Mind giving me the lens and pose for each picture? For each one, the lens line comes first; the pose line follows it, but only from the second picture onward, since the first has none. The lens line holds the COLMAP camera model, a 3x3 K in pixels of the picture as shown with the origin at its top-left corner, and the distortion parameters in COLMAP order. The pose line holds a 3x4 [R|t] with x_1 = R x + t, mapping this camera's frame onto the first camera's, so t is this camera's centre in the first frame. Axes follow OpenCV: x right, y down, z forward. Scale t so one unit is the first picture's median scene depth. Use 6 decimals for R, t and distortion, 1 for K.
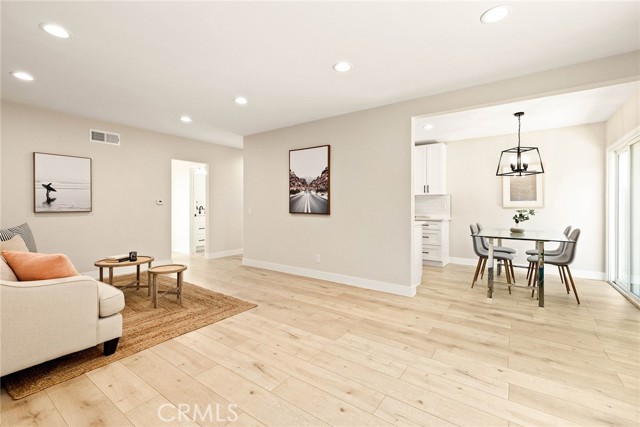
lens RADIAL K [[272.9, 0, 326.9], [0, 272.9, 208.1], [0, 0, 1]] dist [0.003662, 0.000282]
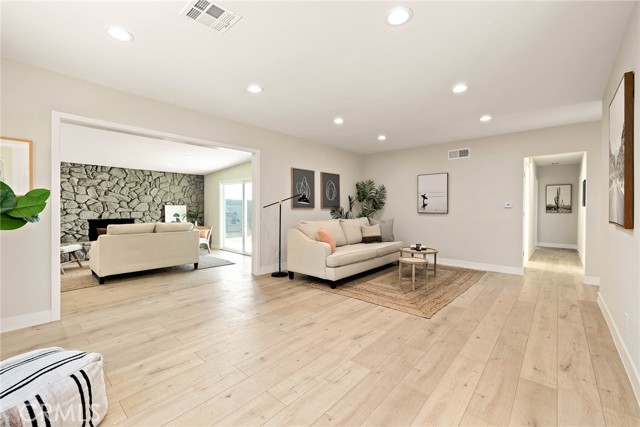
lens RADIAL K [[272.9, 0, 324.1], [0, 272.9, 211.2], [0, 0, 1]] dist [0.003662, 0.000282]
pose [[-0.108421, 0.007439, -0.994077, 0.752601], [-0.015244, 0.999842, 0.009145, -0.000874], [0.993988, 0.016145, -0.108290, 0.830963]]
